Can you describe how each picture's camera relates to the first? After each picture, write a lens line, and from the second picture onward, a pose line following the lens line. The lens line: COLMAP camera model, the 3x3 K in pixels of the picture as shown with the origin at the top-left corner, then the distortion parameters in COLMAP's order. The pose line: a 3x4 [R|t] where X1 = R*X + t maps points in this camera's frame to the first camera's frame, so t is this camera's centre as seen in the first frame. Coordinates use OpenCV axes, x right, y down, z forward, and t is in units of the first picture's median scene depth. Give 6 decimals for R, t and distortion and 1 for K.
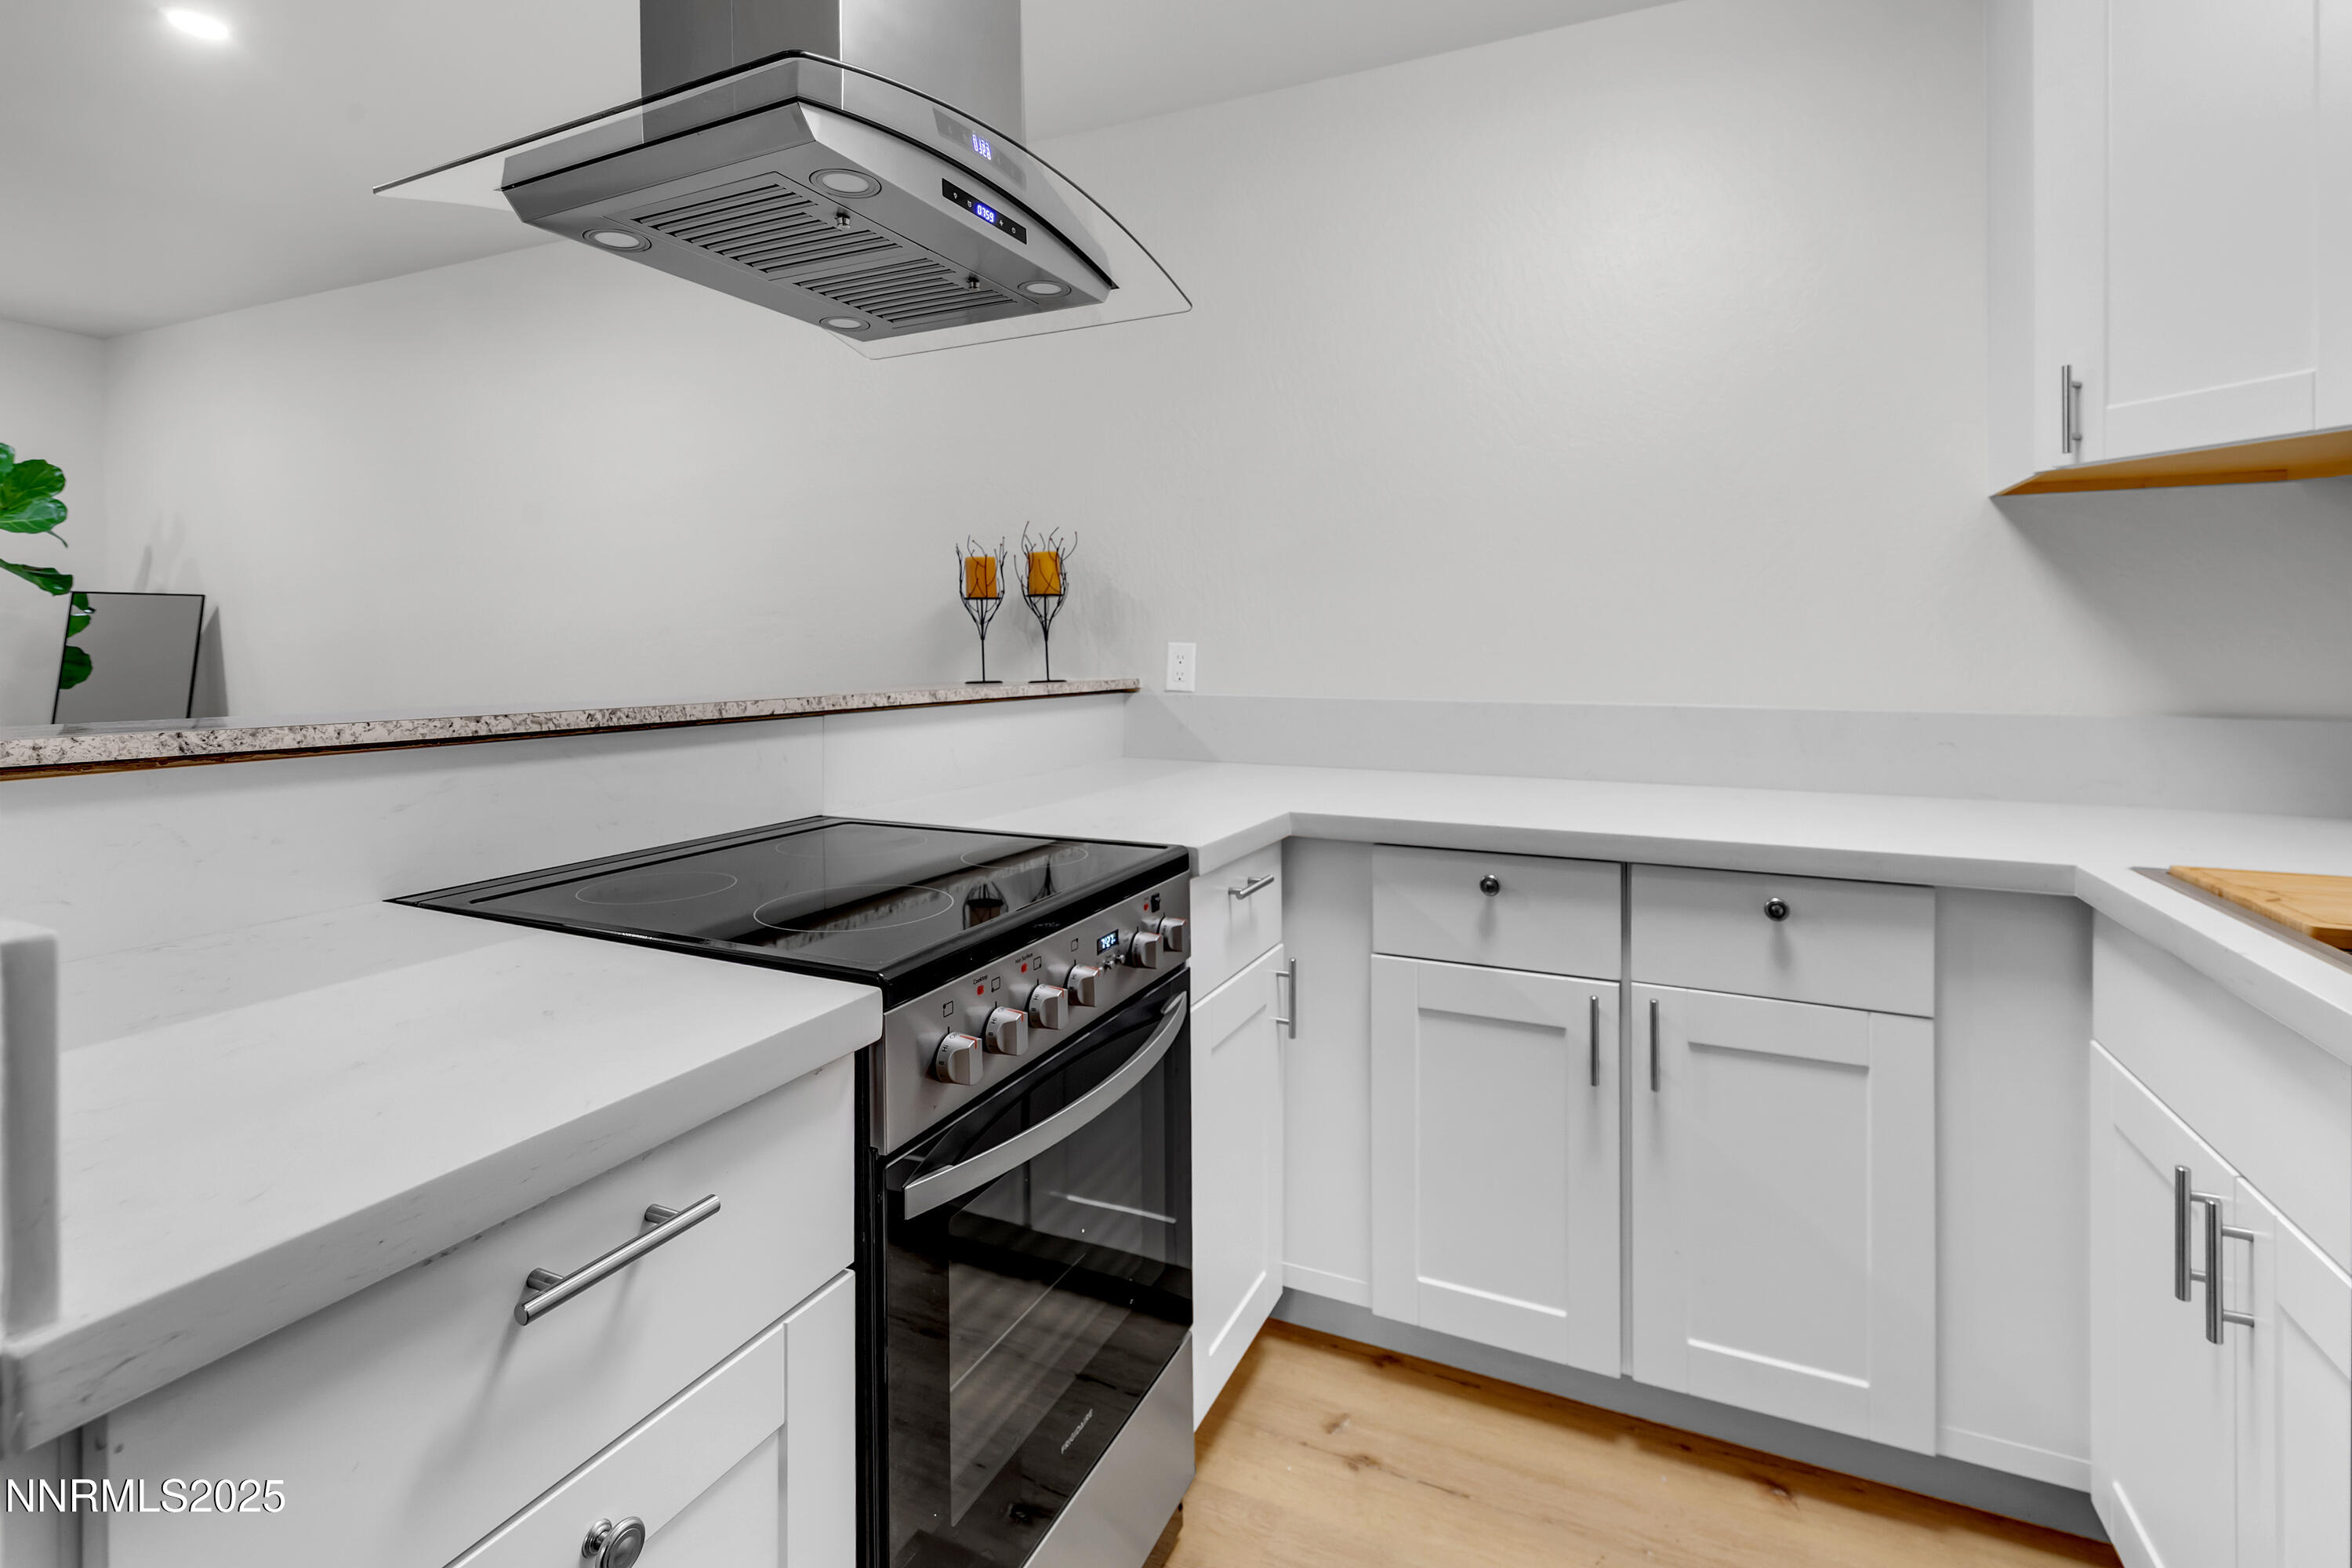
lens RADIAL K [[1067.2, 0, 1179.3], [0, 1067.2, 640.1], [0, 0, 1]] dist [0.003346, 0.000302]
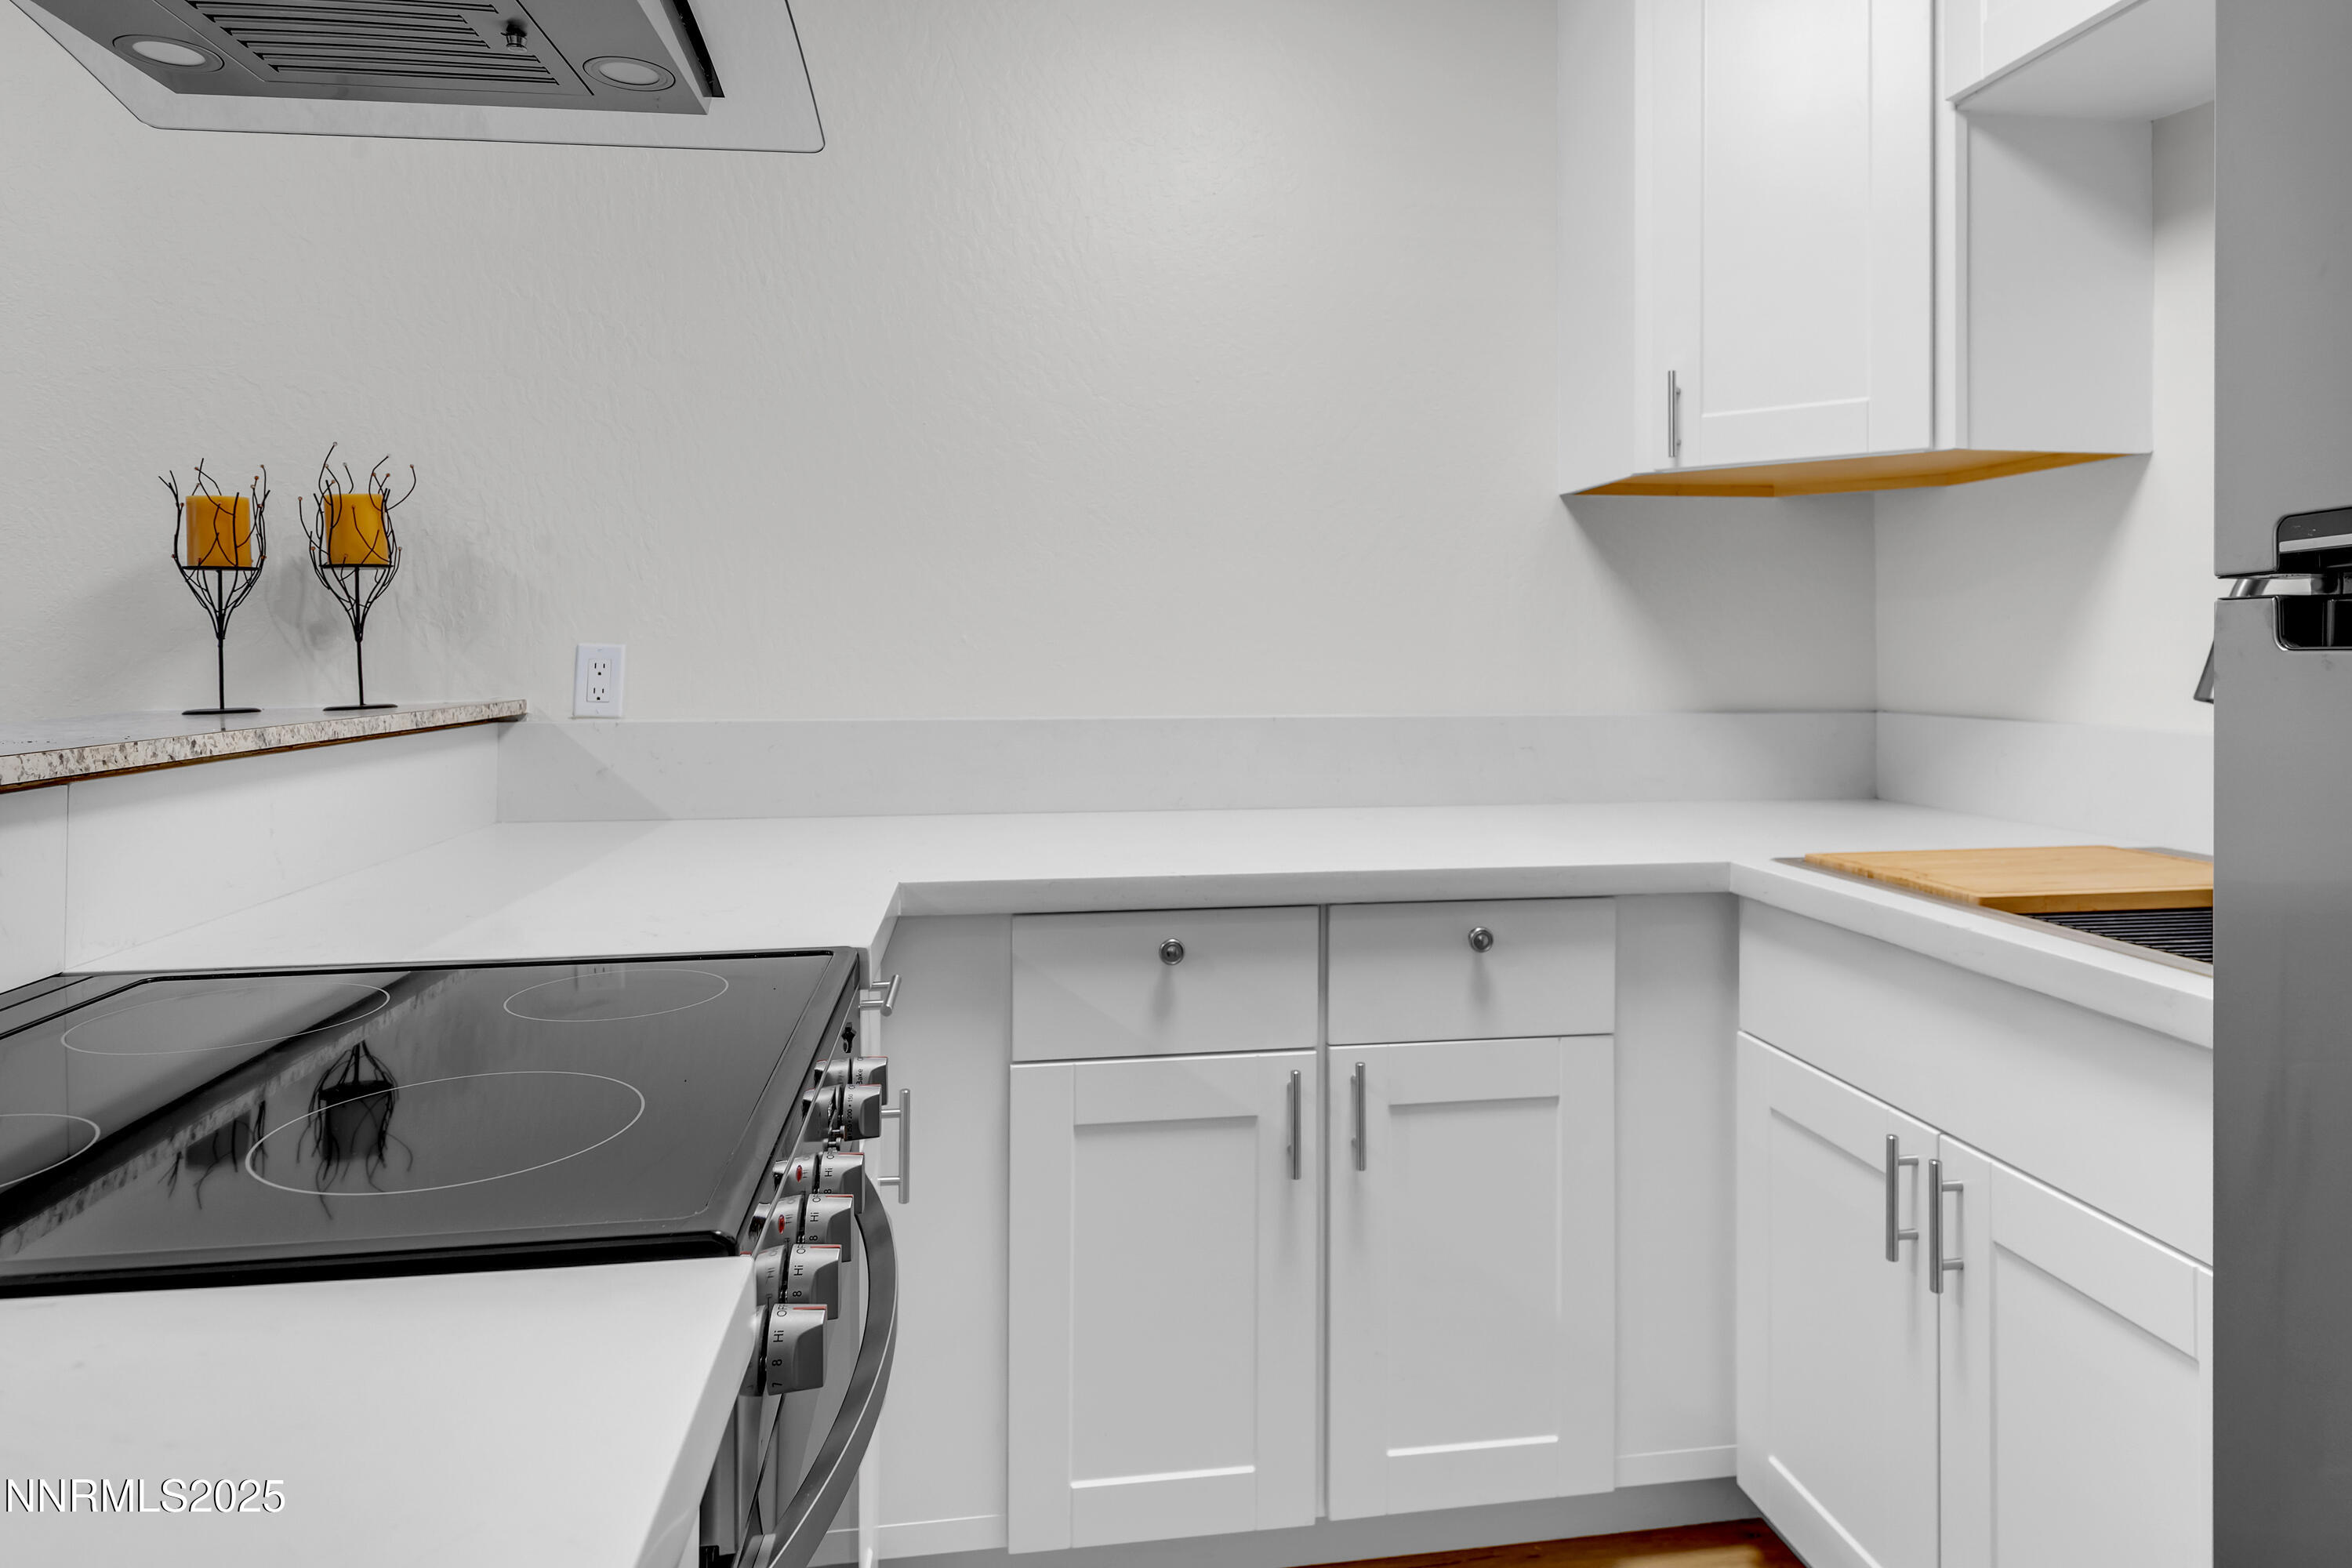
lens RADIAL K [[1374.3, 0, 1171.7], [0, 1374.3, 622.4], [0, 0, 1]] dist [0.001081, 0.000060]
pose [[0.841582, 0.007365, 0.540079, -0.266240], [-0.000601, 0.999919, -0.012699, -0.000466], [-0.540129, 0.010362, 0.841519, 0.149445]]
